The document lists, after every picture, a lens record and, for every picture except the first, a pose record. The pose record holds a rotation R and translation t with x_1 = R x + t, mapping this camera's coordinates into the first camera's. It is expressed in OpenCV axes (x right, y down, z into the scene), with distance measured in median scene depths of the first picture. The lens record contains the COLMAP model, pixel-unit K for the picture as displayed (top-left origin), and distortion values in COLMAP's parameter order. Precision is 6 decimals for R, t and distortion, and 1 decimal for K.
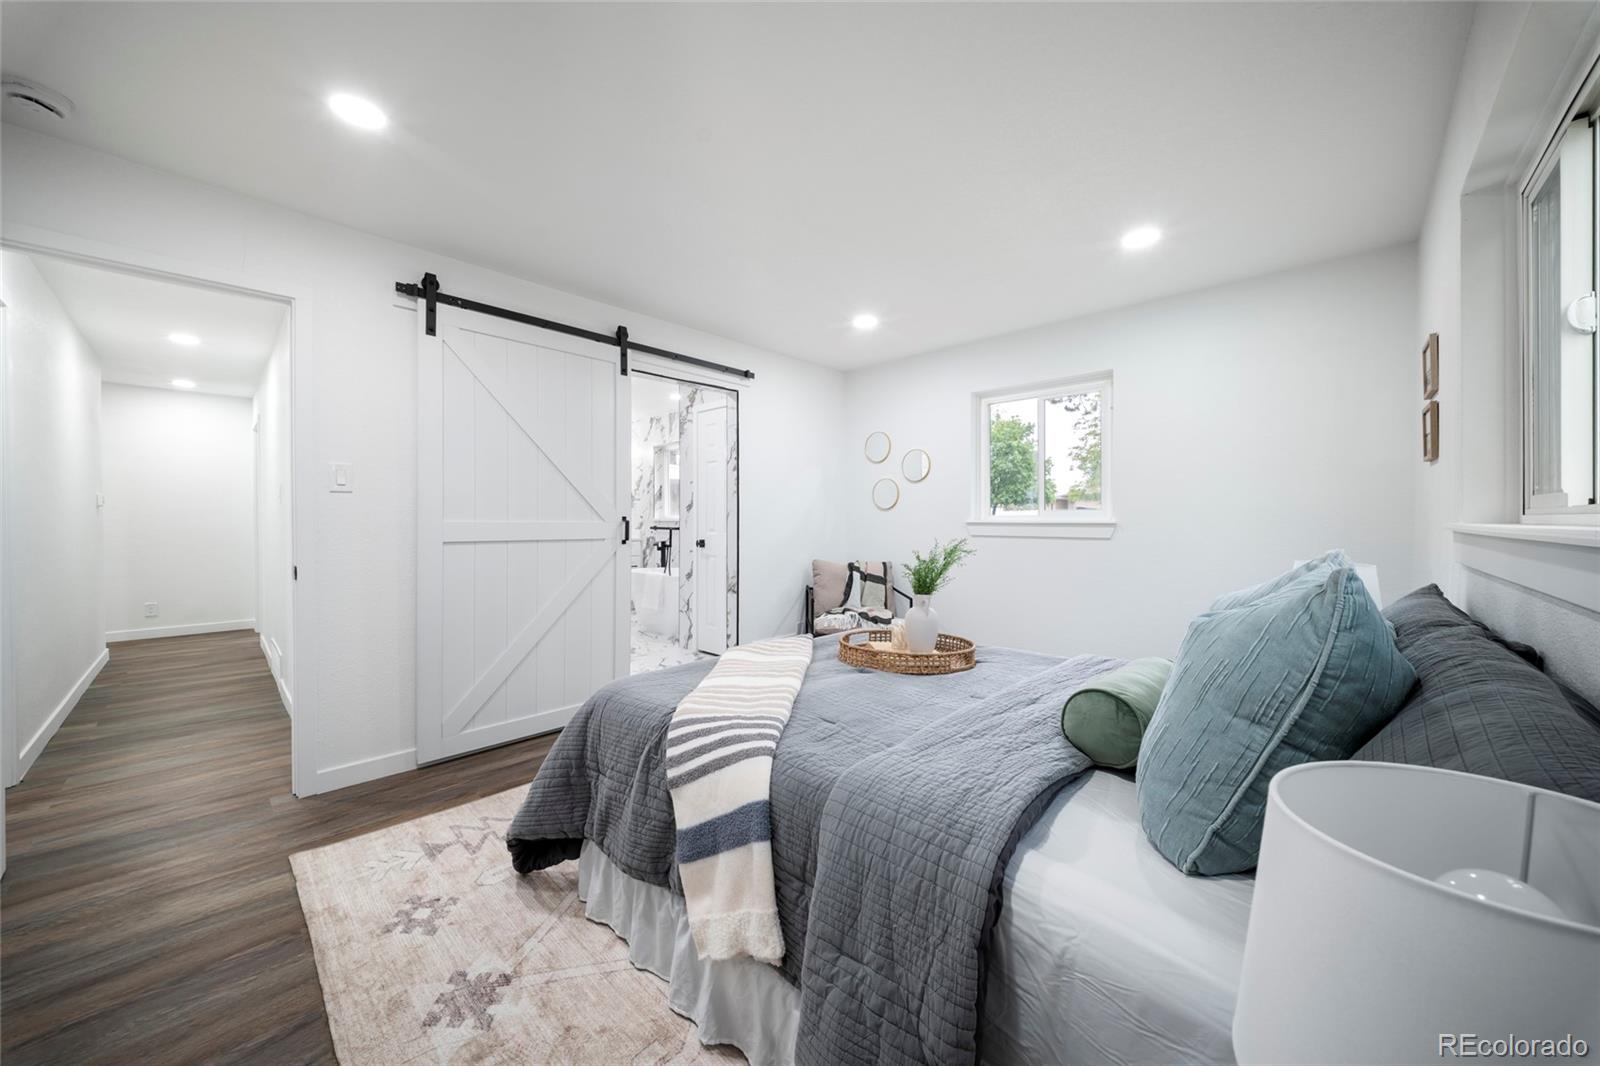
lens RADIAL K [[561.4, 0, 798.4], [0, 561.4, 524.8], [0, 0, 1]] dist [0.005595, -0.000039]
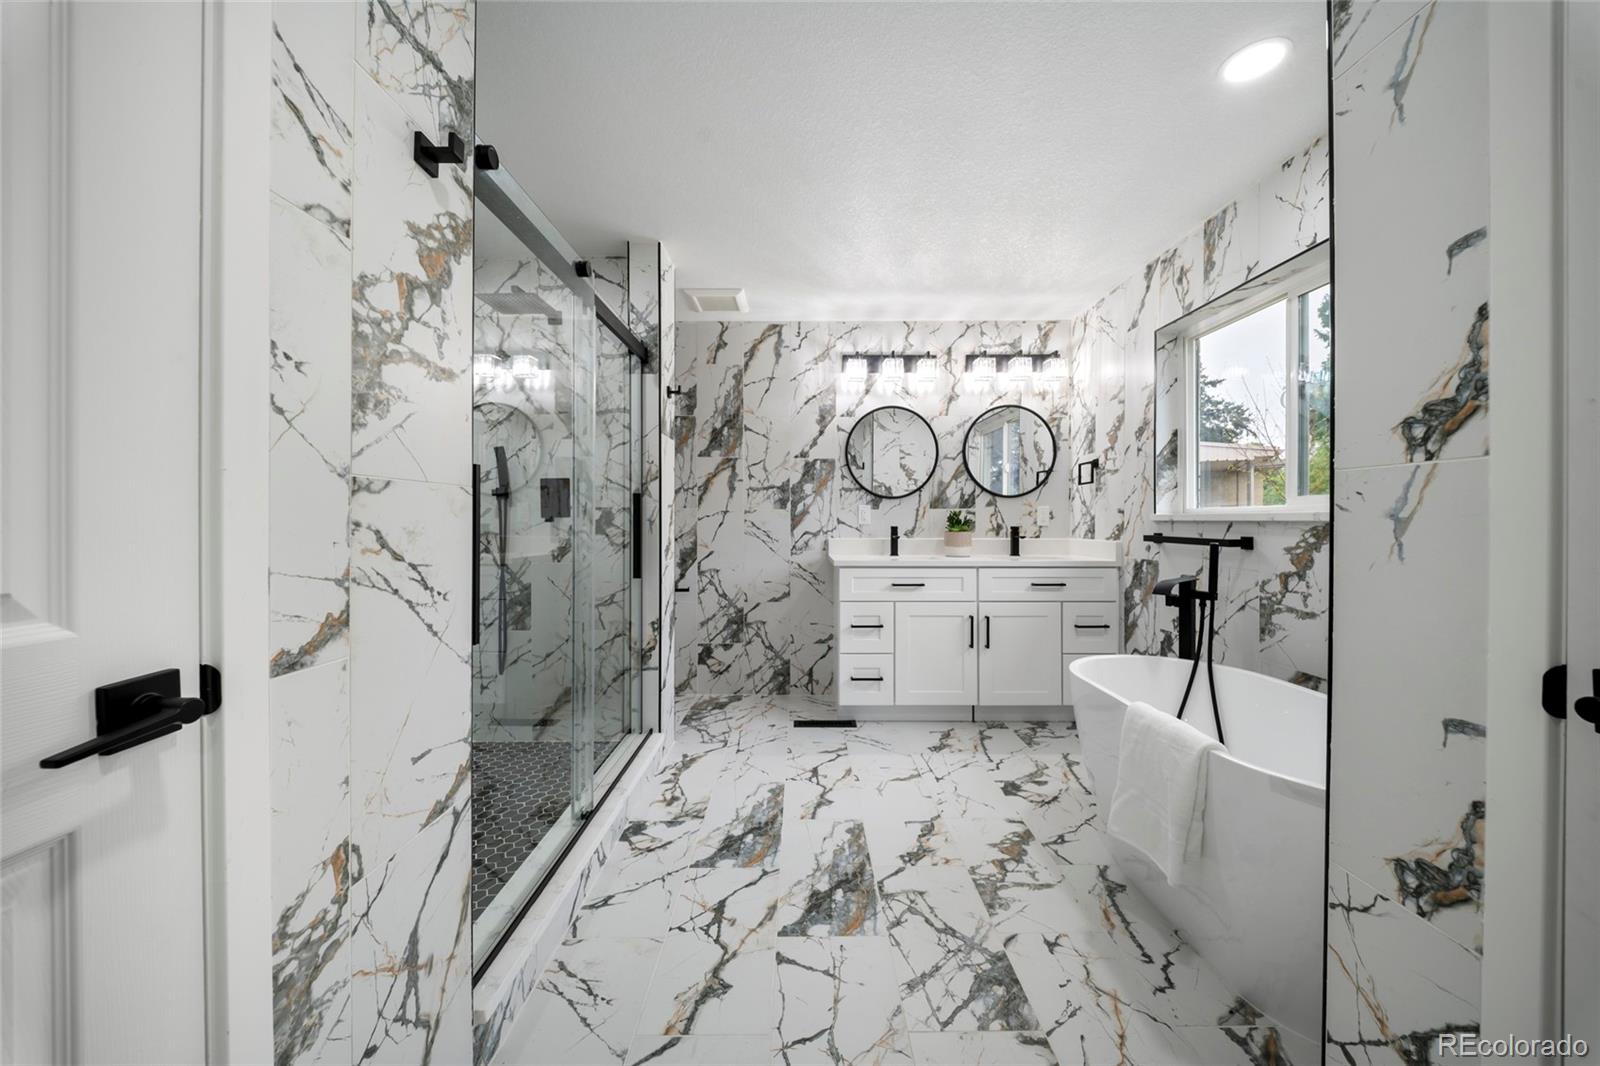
lens RADIAL K [[561.4, 0, 799.3], [0, 561.4, 528.0], [0, 0, 1]] dist [0.005595, -0.000039]
pose [[0.686457, 0.002831, -0.727165, -0.147321], [-0.001029, 0.999995, 0.002921, -0.002397], [0.727170, -0.001257, 0.686457, 0.570555]]
